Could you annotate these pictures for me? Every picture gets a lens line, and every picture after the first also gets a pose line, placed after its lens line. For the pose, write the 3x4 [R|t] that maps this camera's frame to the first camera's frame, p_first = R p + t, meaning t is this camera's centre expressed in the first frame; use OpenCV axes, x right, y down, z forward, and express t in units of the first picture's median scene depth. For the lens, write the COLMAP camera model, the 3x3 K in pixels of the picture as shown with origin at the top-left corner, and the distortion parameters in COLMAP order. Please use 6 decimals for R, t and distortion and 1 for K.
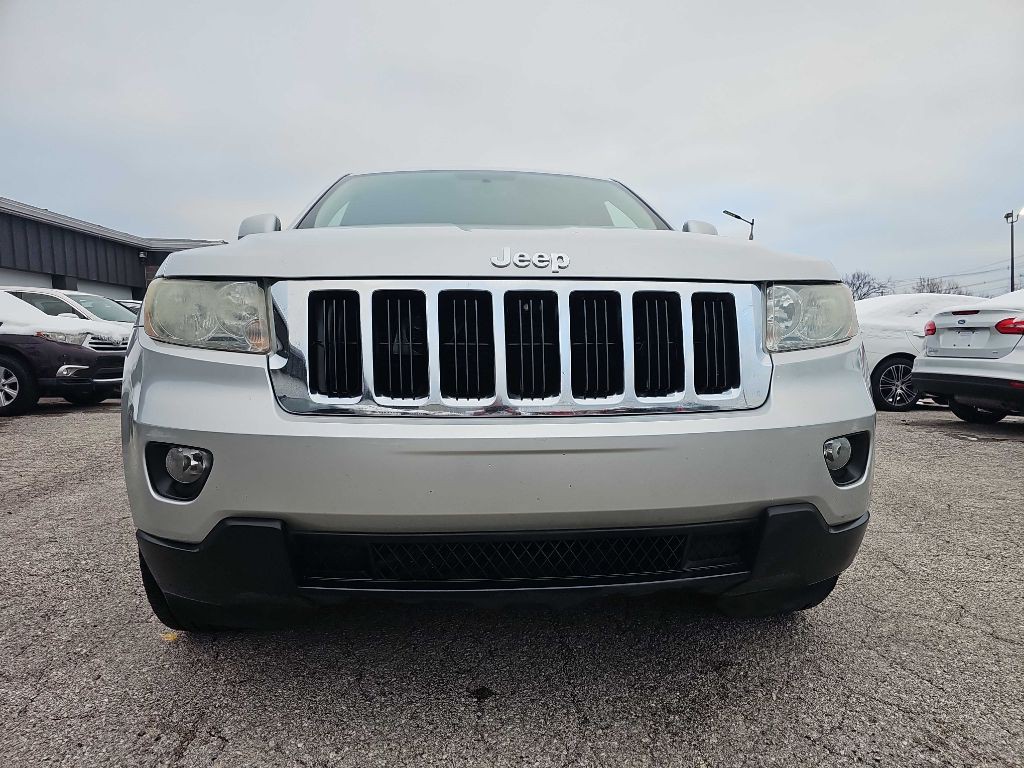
lens RADIAL K [[670.4, 0, 513.8], [0, 670.4, 398.4], [0, 0, 1]] dist [0.049093, -0.035791]
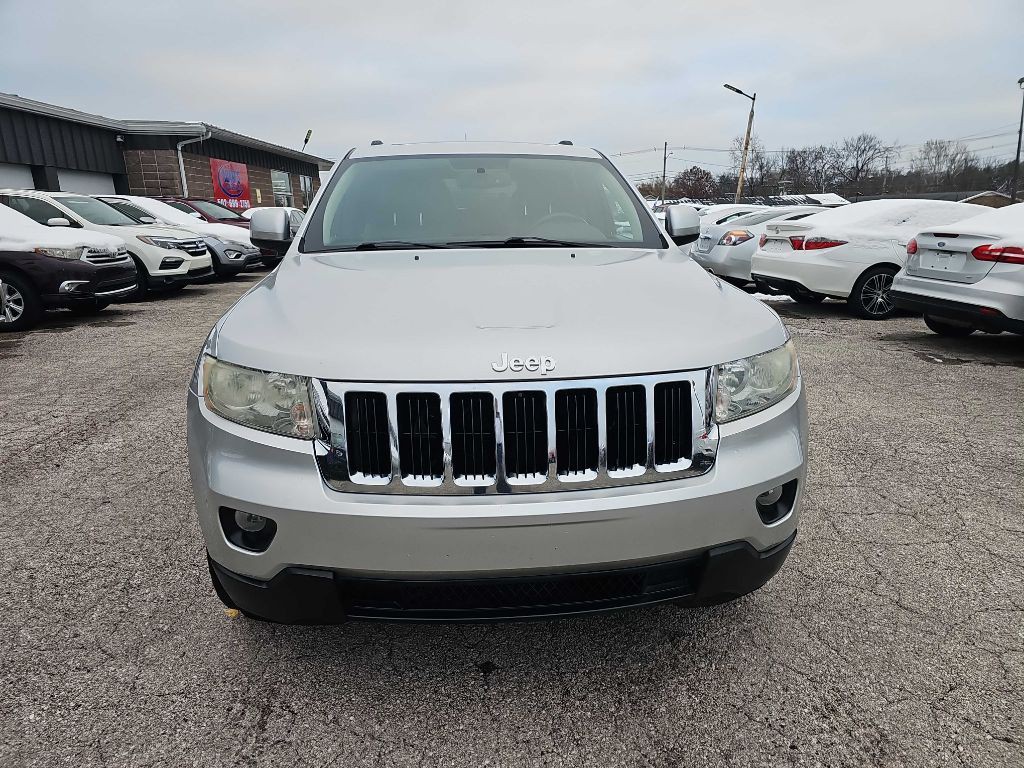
lens RADIAL K [[670.4, 0, 511.1], [0, 670.4, 383.6], [0, 0, 1]] dist [0.049093, -0.035791]
pose [[0.999948, -0.007953, 0.006453, -0.005592], [0.006765, 0.985945, 0.166932, -0.329095], [-0.007690, -0.166880, 0.985947, -0.187632]]
